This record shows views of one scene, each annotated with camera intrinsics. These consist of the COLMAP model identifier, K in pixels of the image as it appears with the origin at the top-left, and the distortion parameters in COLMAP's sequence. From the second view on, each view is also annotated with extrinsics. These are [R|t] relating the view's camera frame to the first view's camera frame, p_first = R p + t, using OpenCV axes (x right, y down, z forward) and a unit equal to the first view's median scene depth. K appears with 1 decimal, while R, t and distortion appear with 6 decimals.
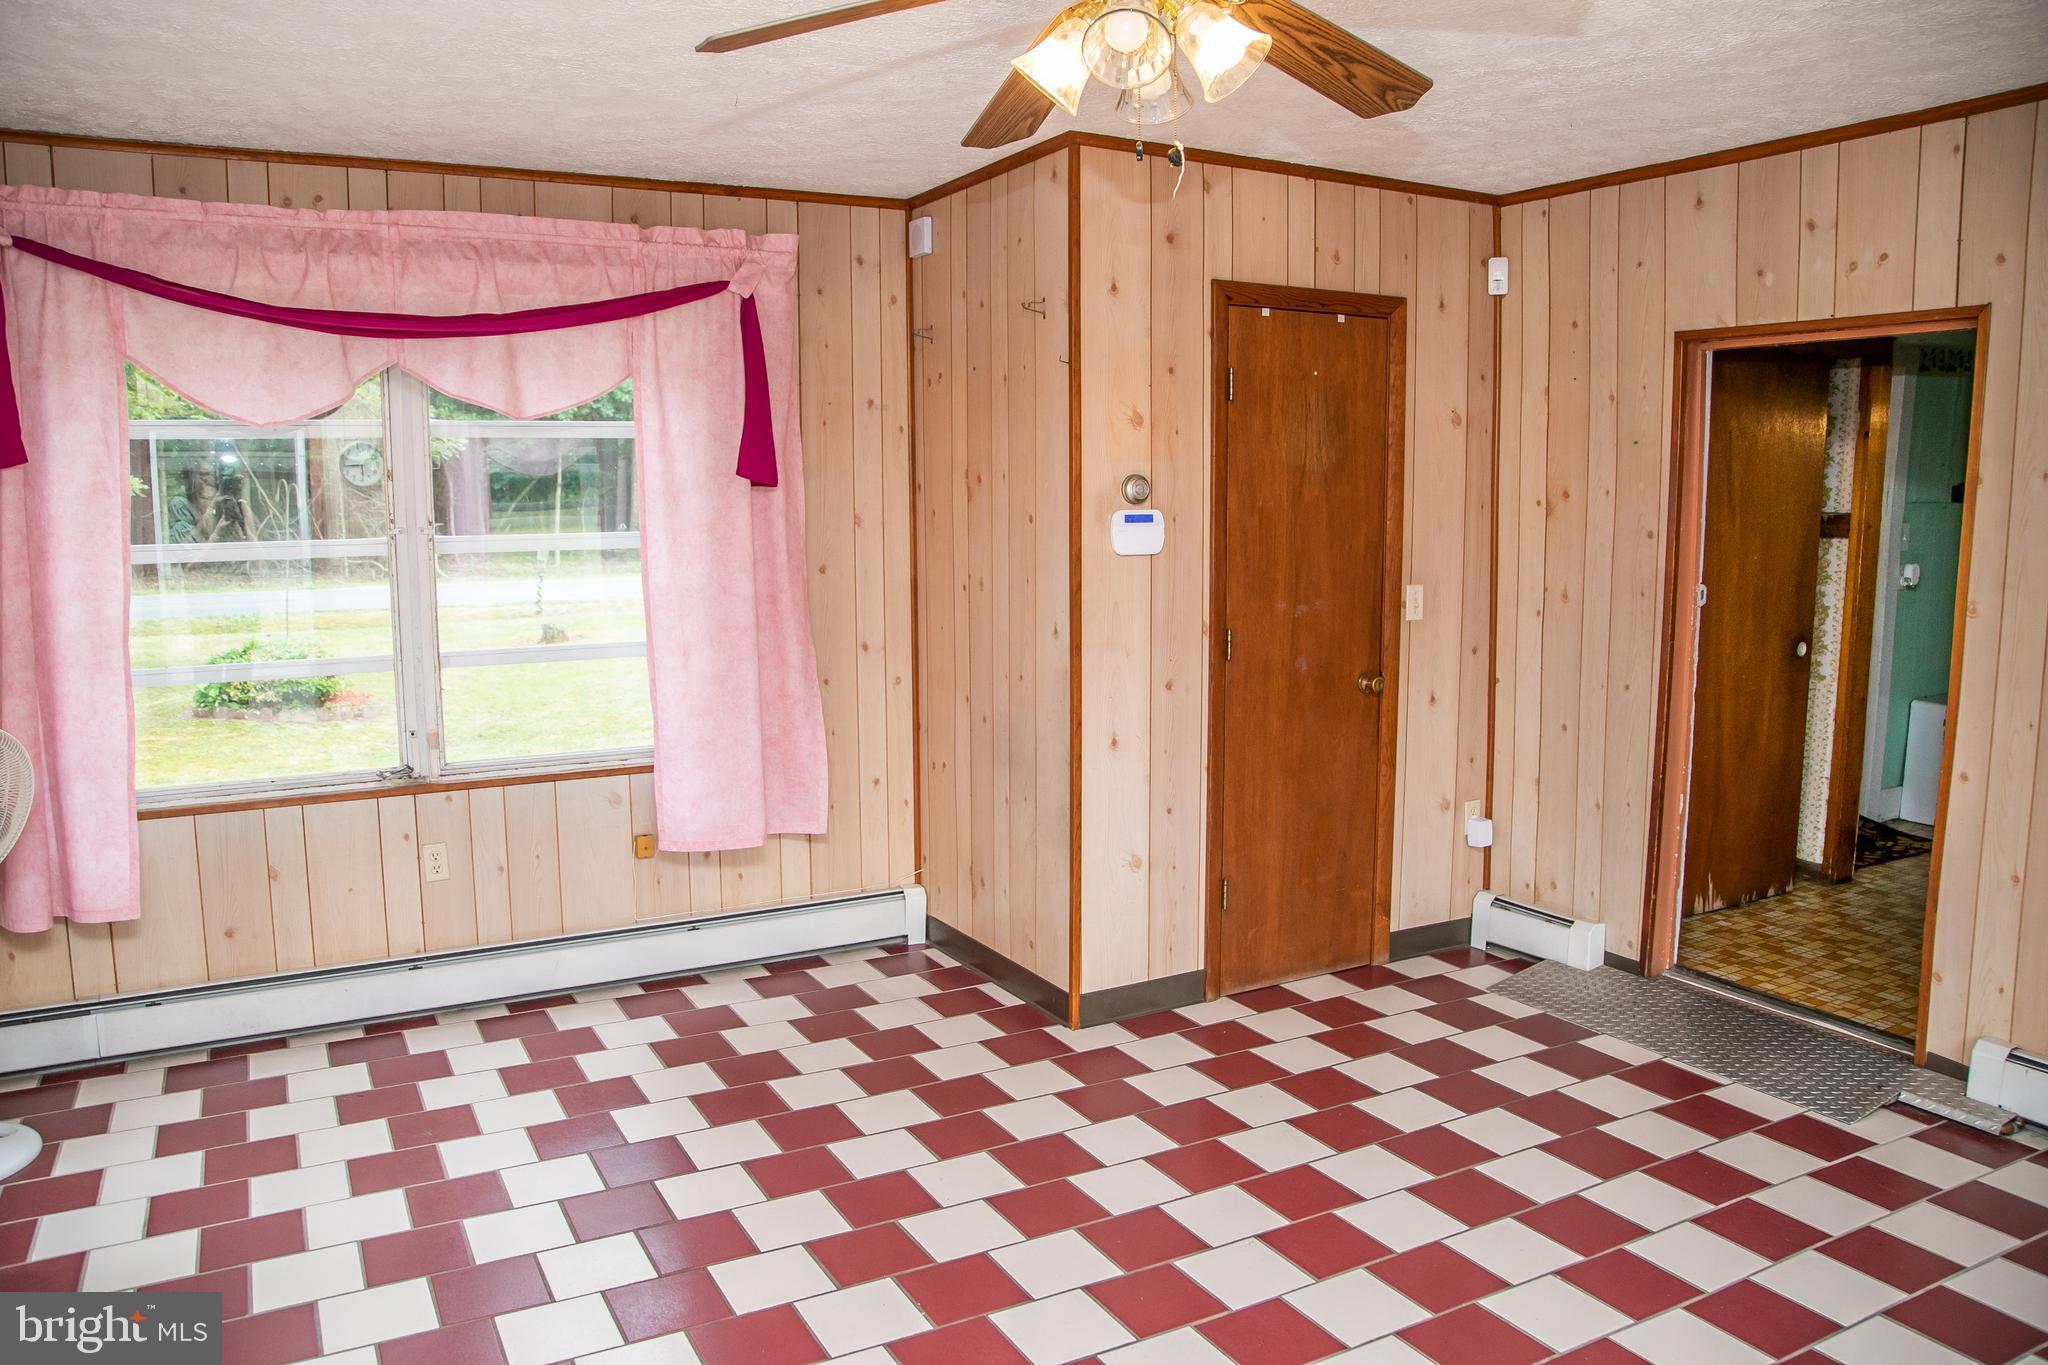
lens RADIAL K [[1477.7, 0, 1027.5], [0, 1477.7, 656.6], [0, 0, 1]] dist [-0.133535, 0.105051]
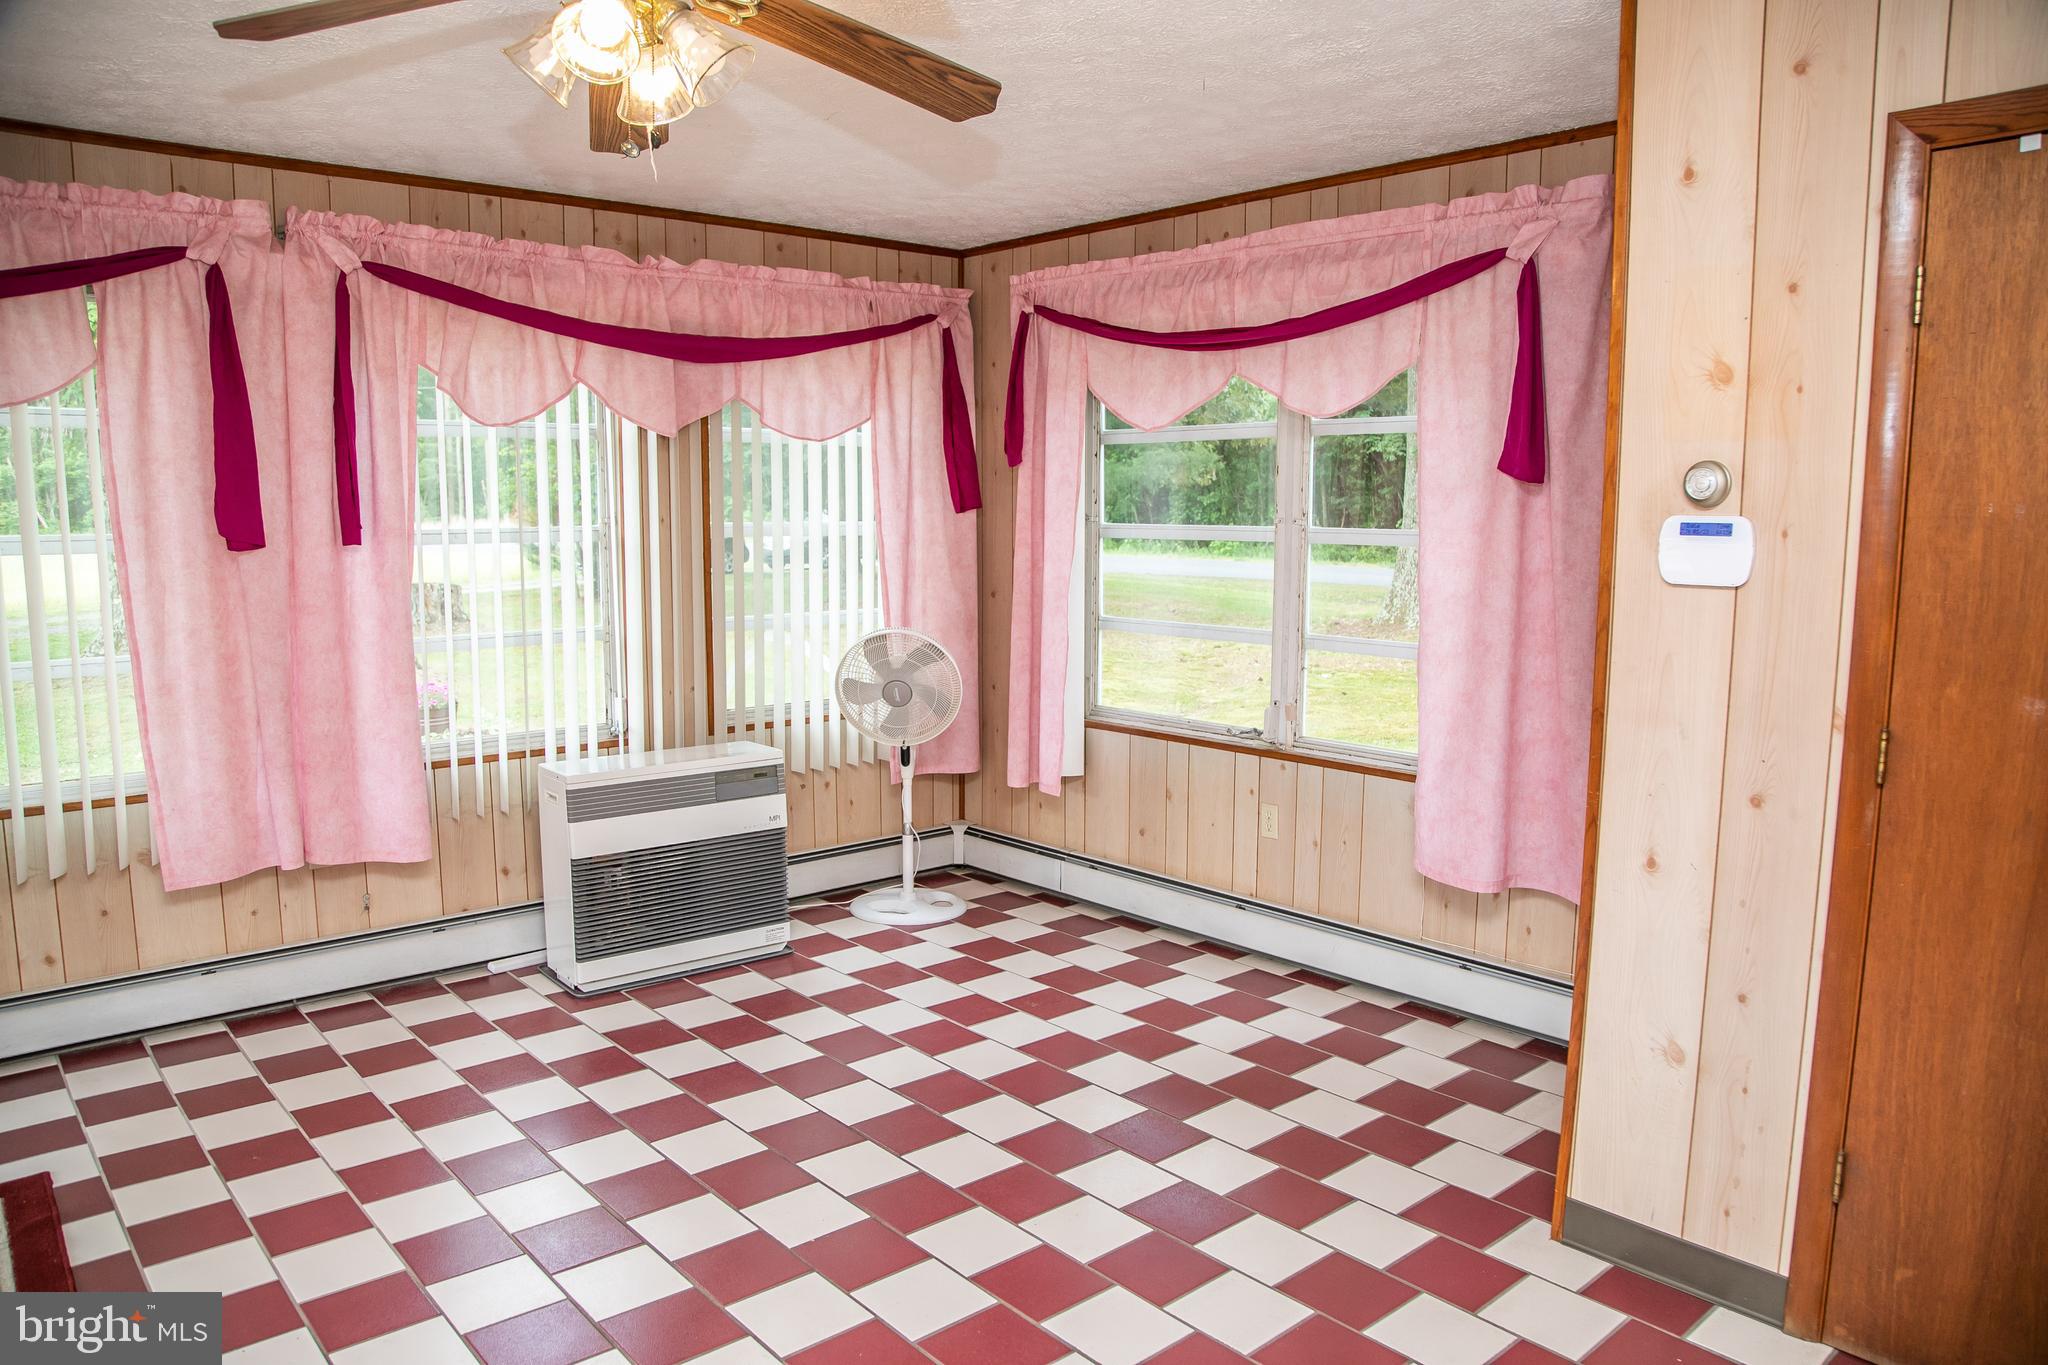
lens RADIAL K [[1437.6, 0, 1022.1], [0, 1437.6, 695.3], [0, 0, 1]] dist [-0.126121, 0.083314]
pose [[0.204620, 0.135418, -0.969429, 0.595697], [-0.112487, 0.987076, 0.114140, -0.056452], [0.972357, 0.085693, 0.217208, 0.565453]]
